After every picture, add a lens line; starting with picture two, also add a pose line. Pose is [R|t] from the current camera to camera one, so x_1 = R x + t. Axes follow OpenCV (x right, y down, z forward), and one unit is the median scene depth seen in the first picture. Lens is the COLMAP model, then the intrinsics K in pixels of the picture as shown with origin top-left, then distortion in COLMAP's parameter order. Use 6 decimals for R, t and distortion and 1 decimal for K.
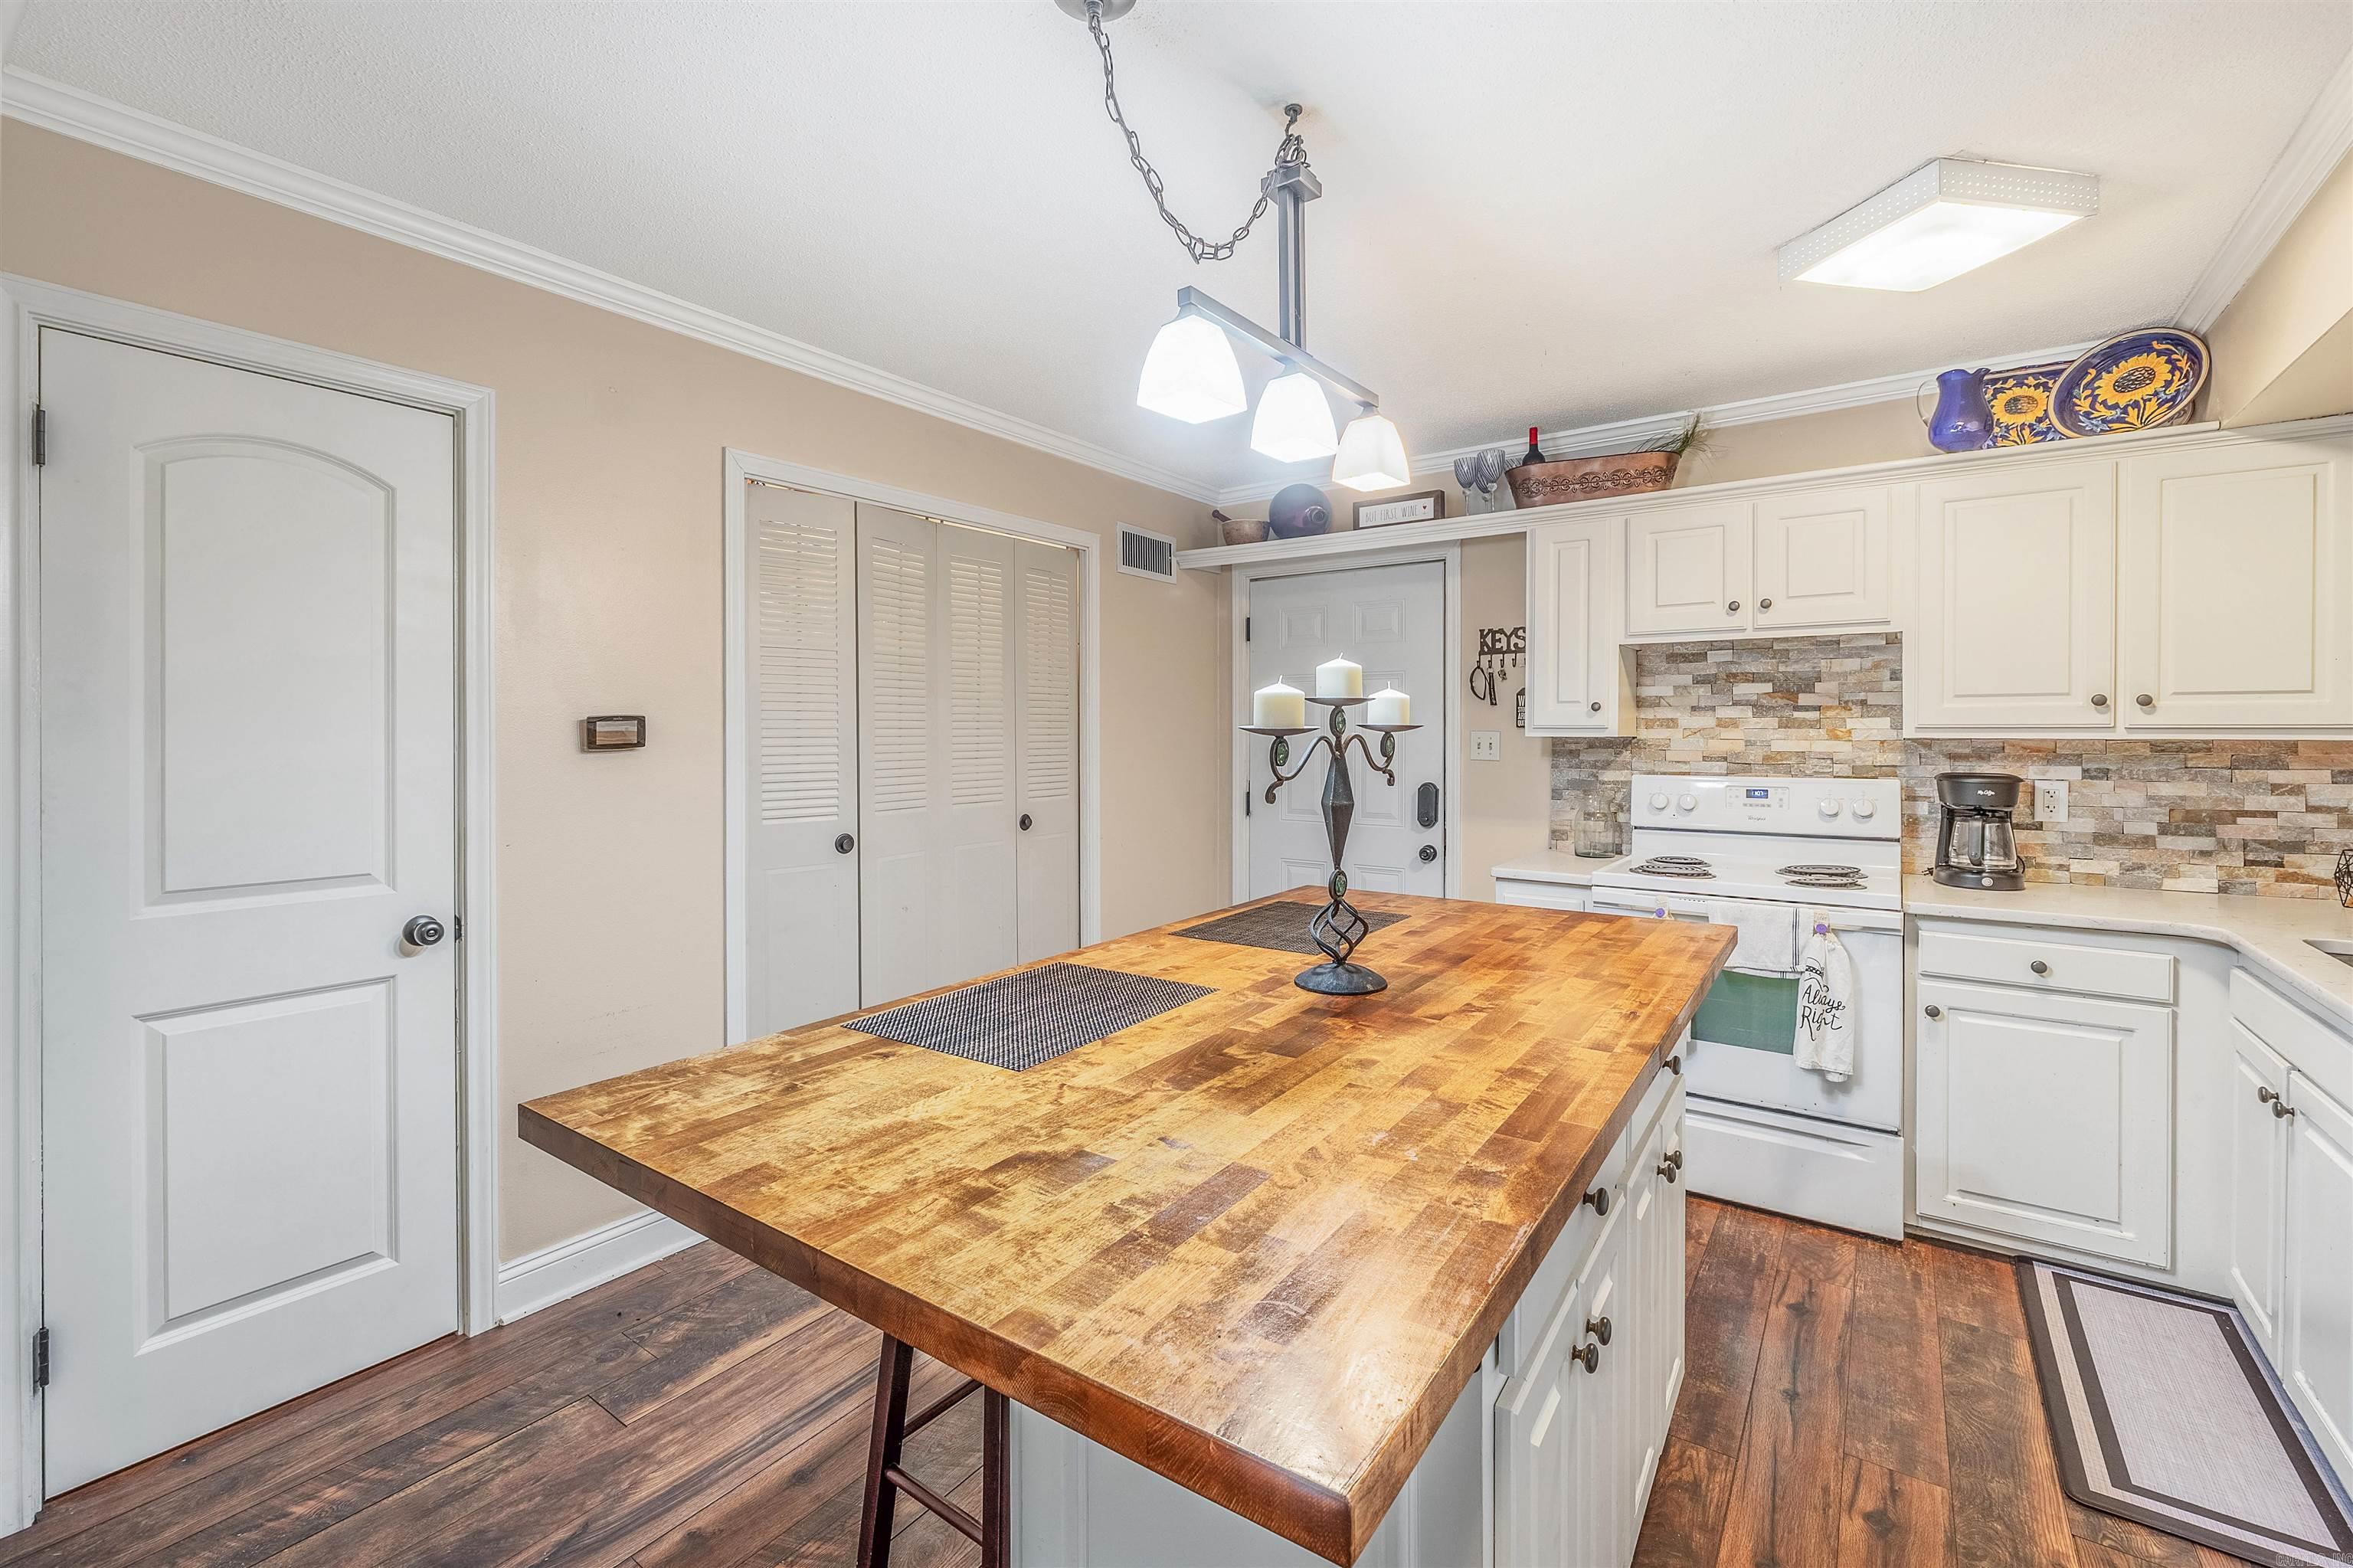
lens RADIAL K [[996.3, 0, 1167.6], [0, 996.3, 738.8], [0, 0, 1]] dist [-0.009236, -0.000174]
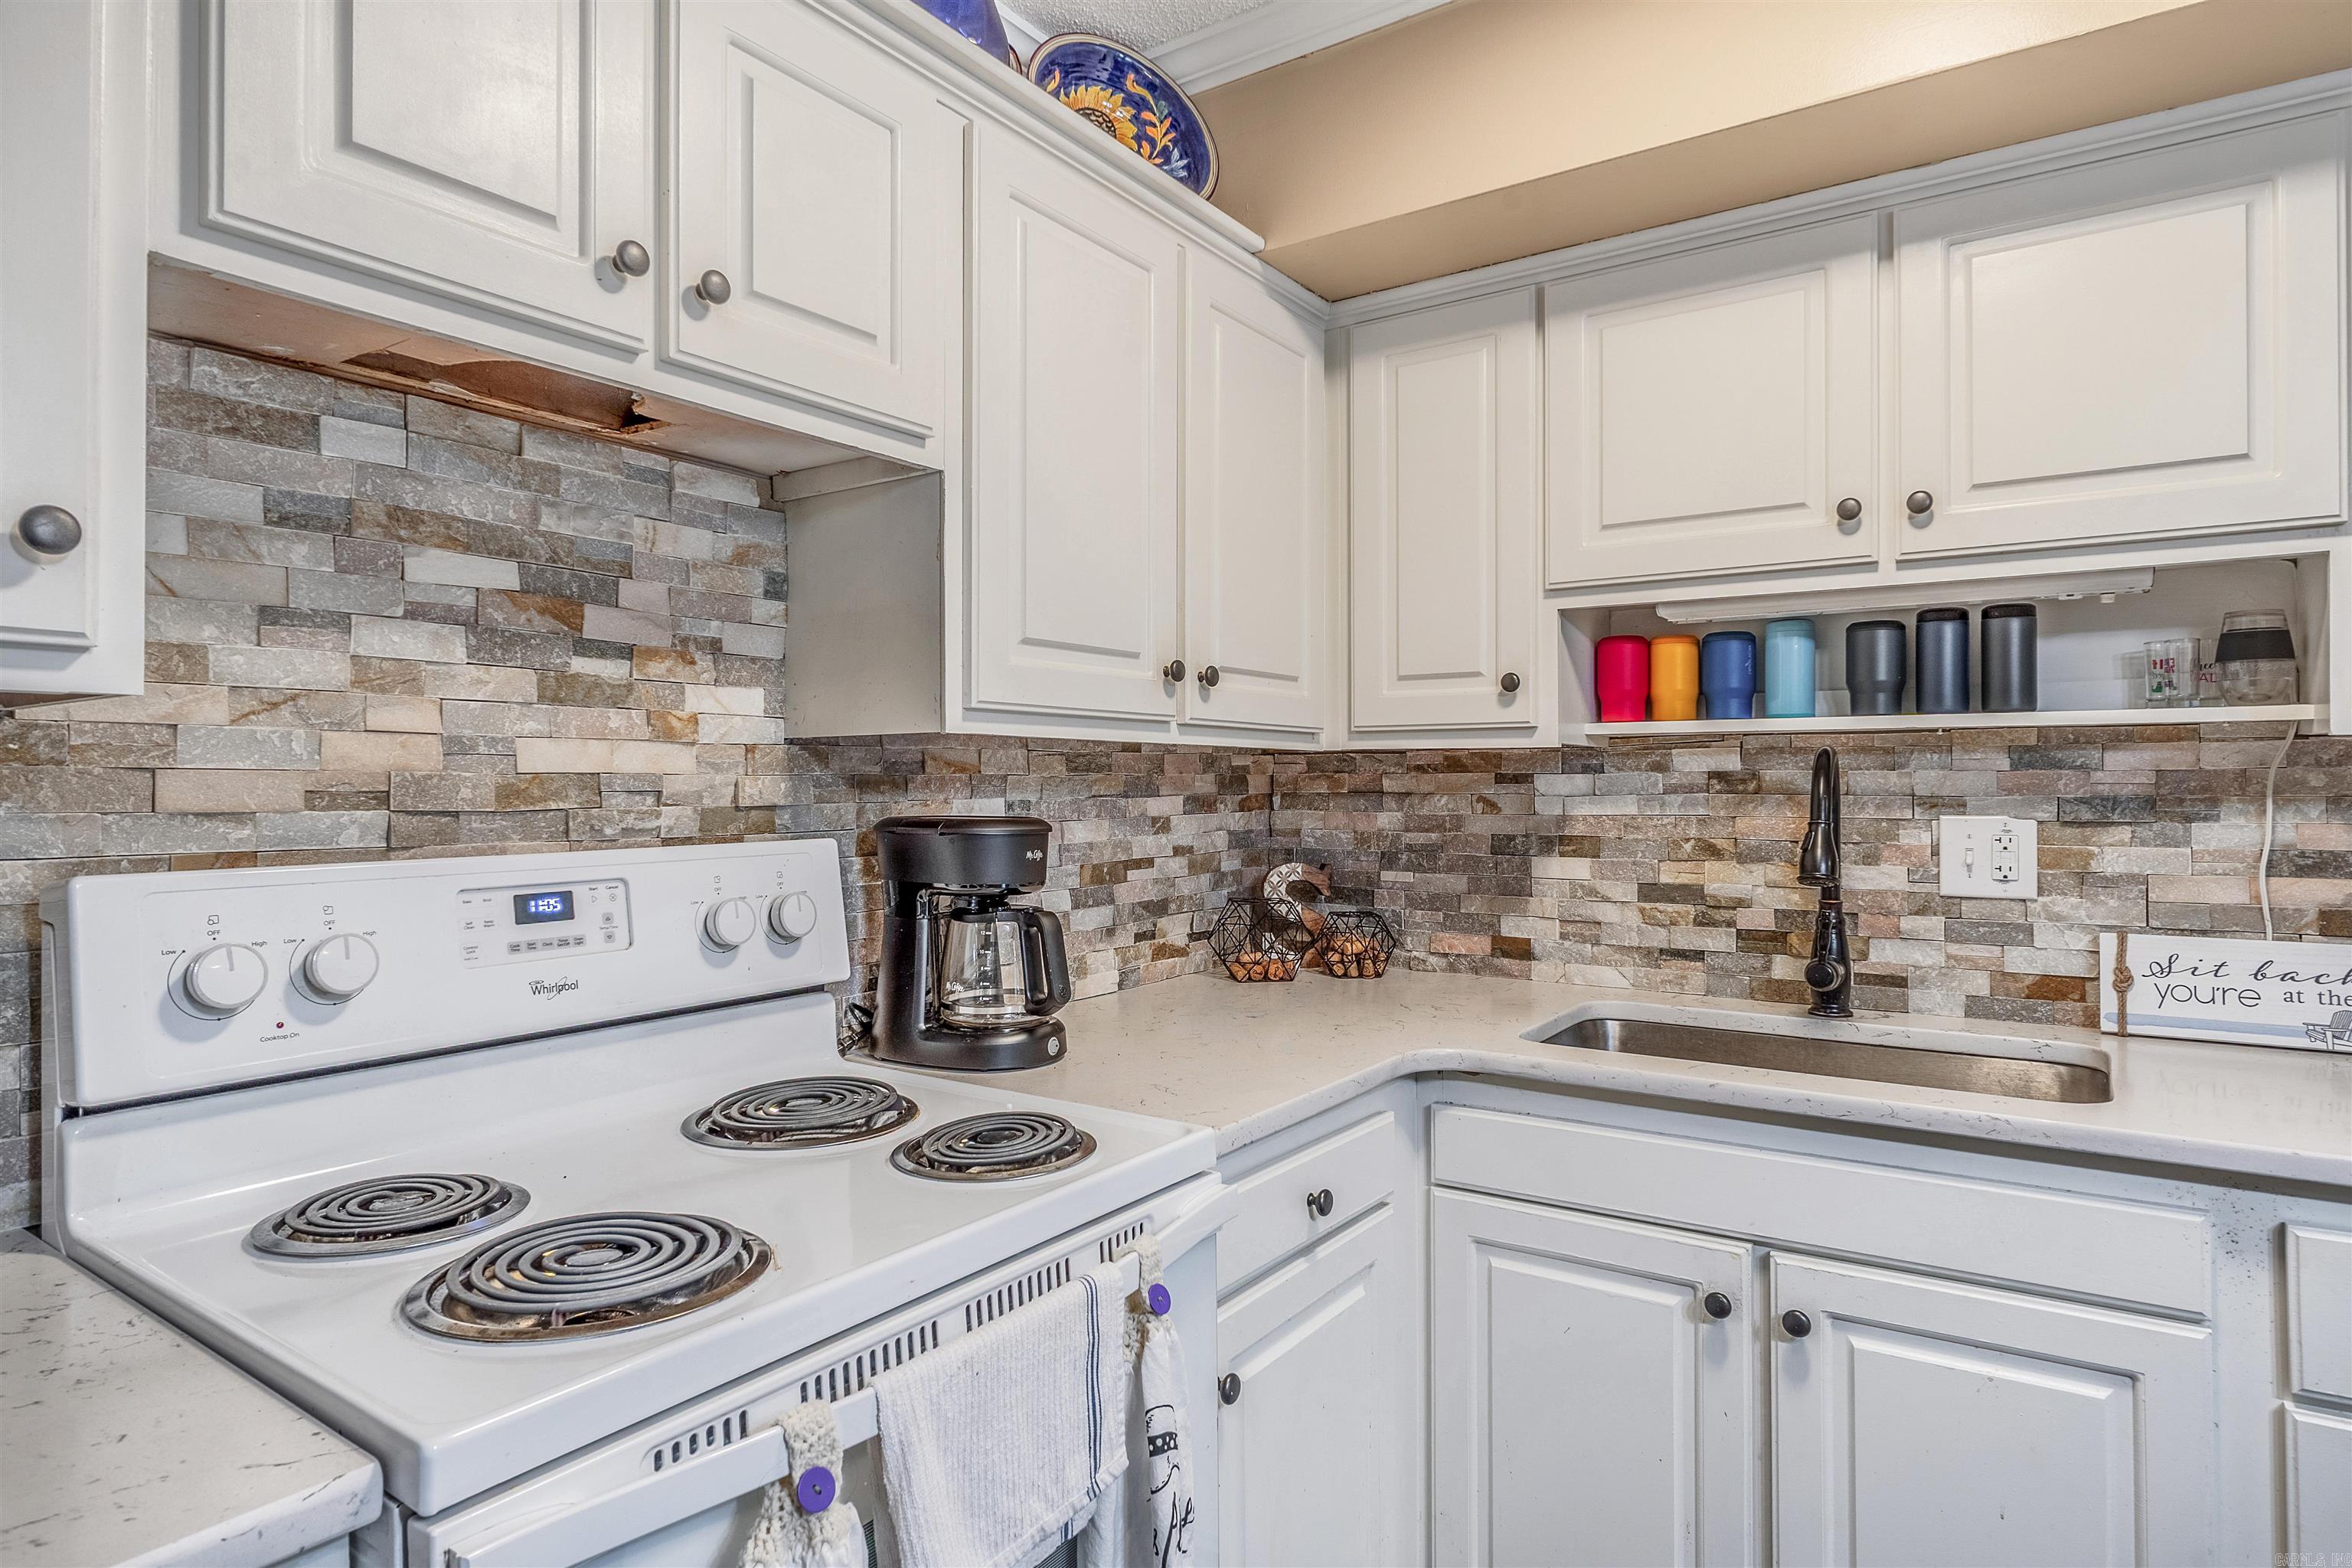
lens RADIAL K [[1298.0, 0, 1176.0], [0, 1298.0, 784.0], [0, 0, 1]] dist [-0.001922, -0.001117]
pose [[-0.025949, 0.000376, 0.999663, 0.215032], [0.008228, 0.999966, -0.000162, 0.021787], [-0.999629, 0.008221, -0.025951, 0.955543]]
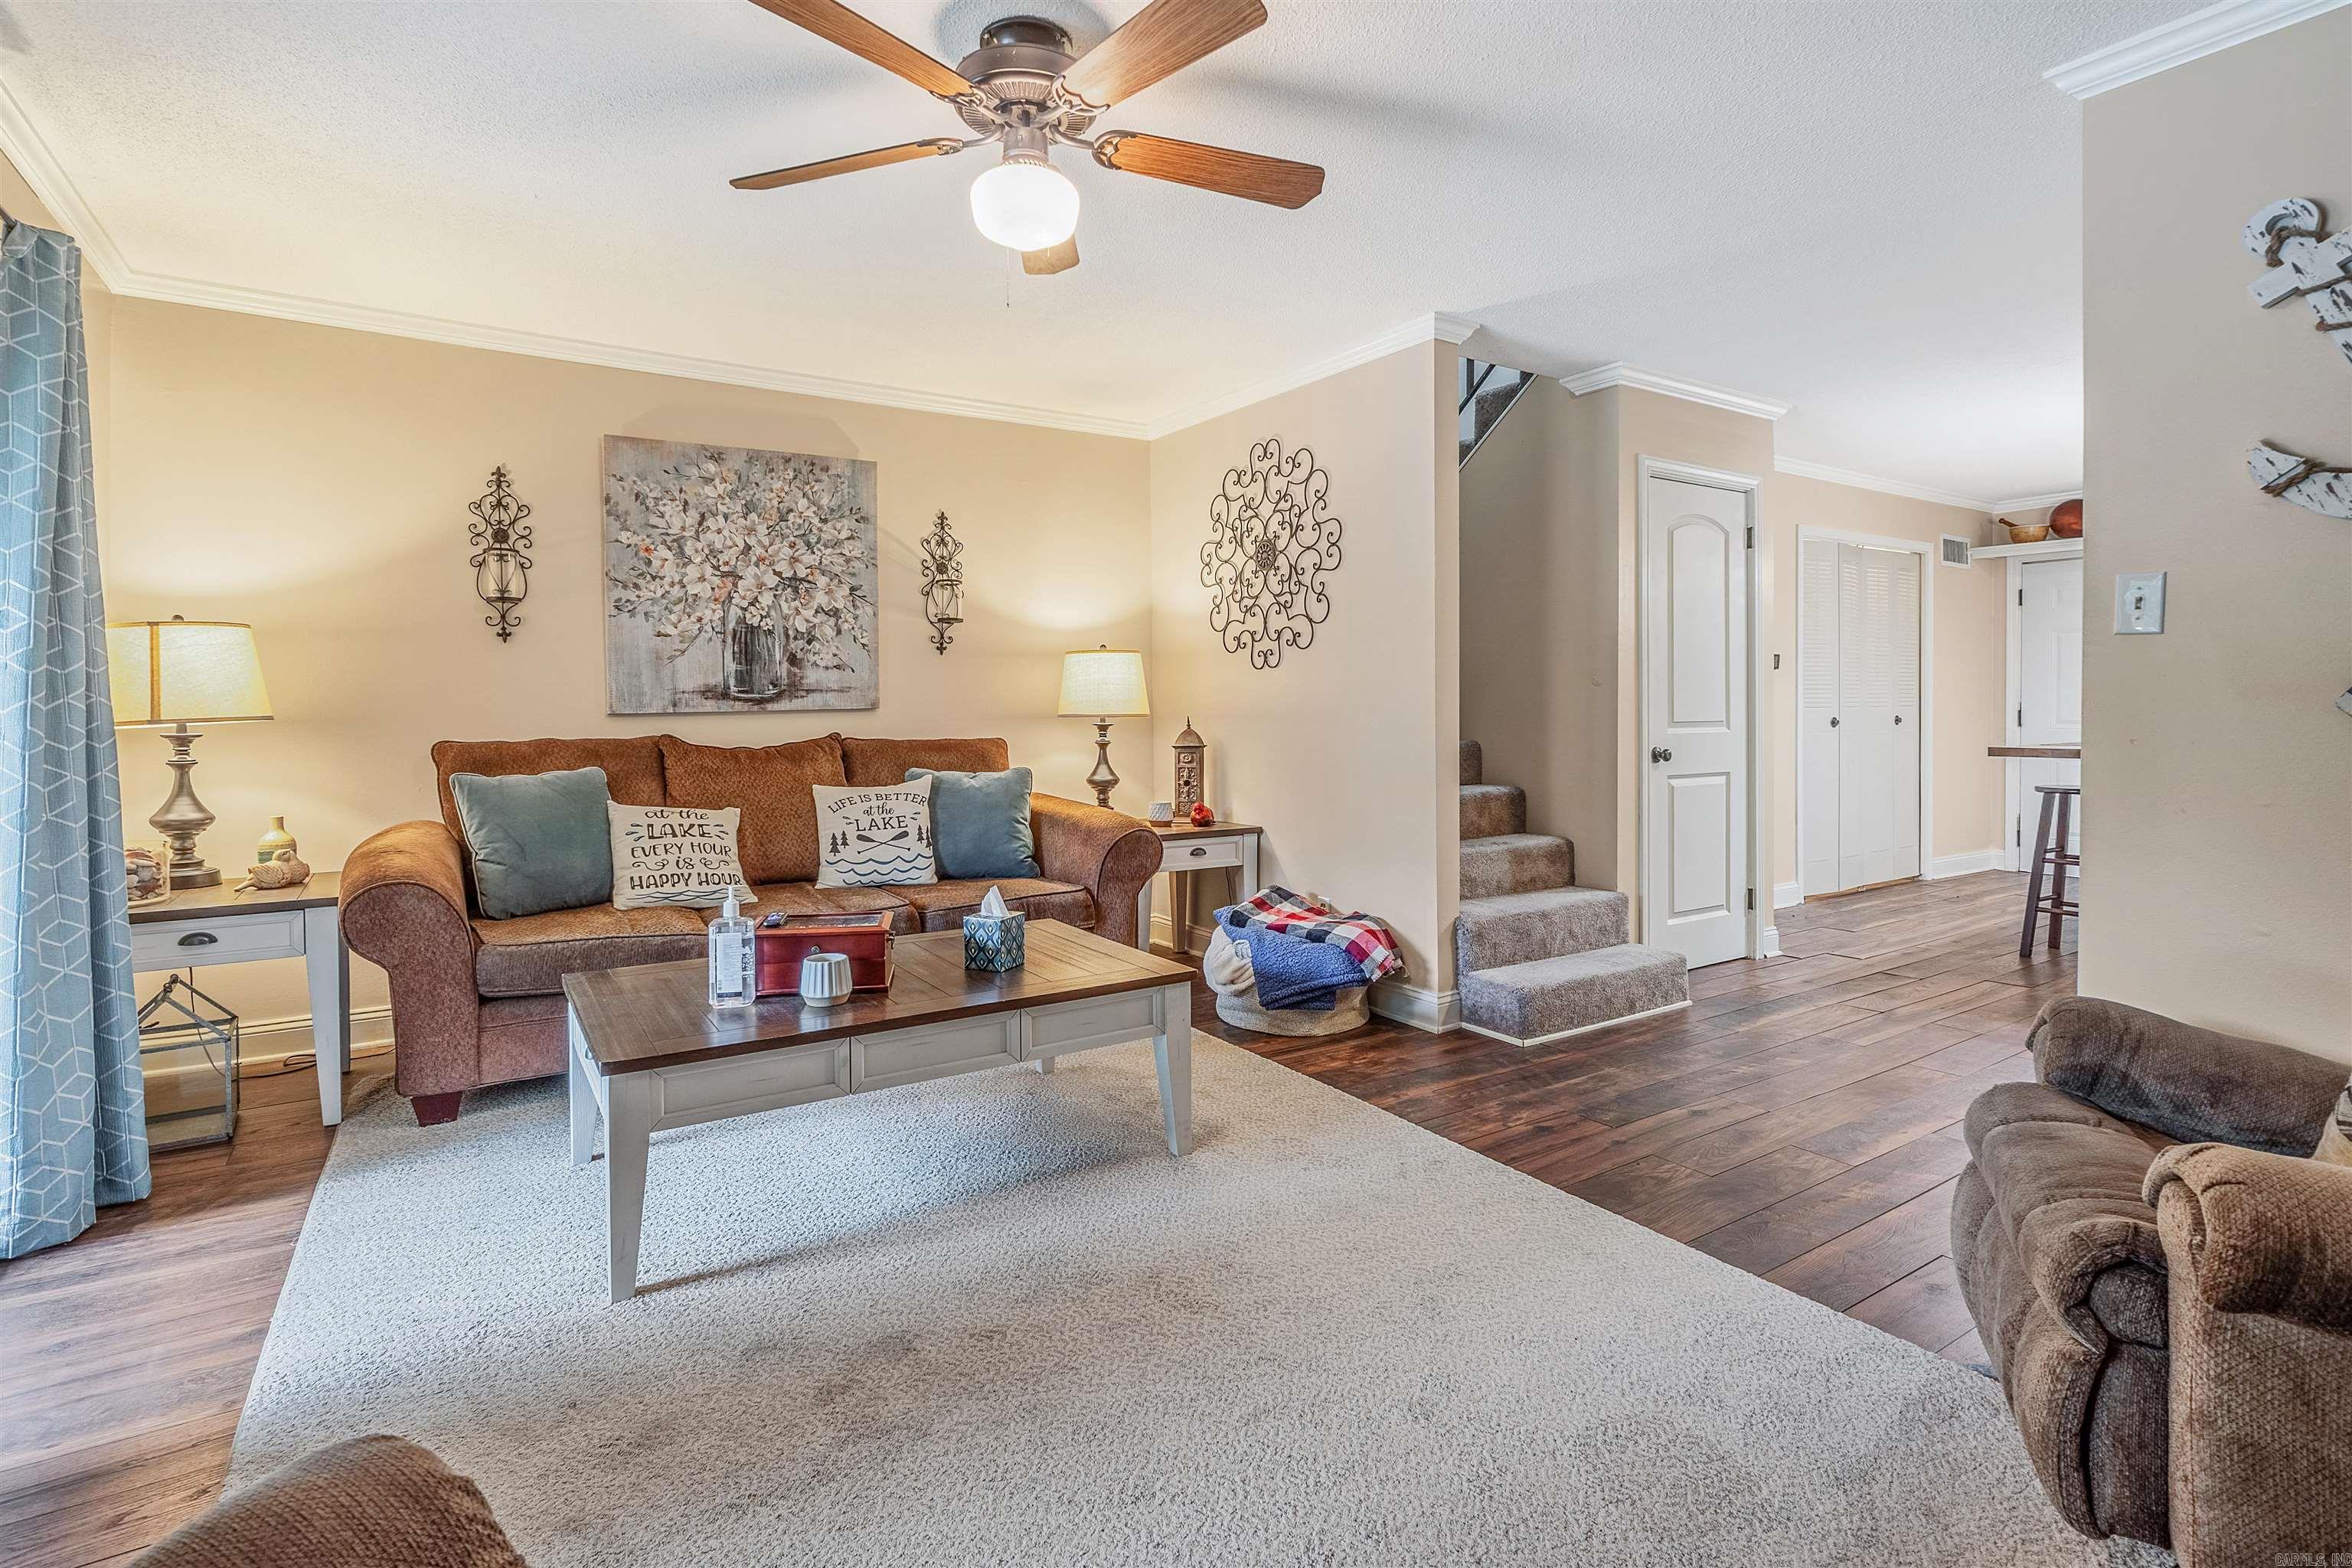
lens RADIAL K [[1148.6, 0, 1174.7], [0, 1148.6, 728.0], [0, 0, 1]] dist [-0.000681, 0.000329]
pose [[0.936017, -0.000265, -0.351956, -0.797360], [0.003117, 0.999967, 0.007538, 0.103961], [0.351942, -0.008152, 0.935986, -1.645369]]
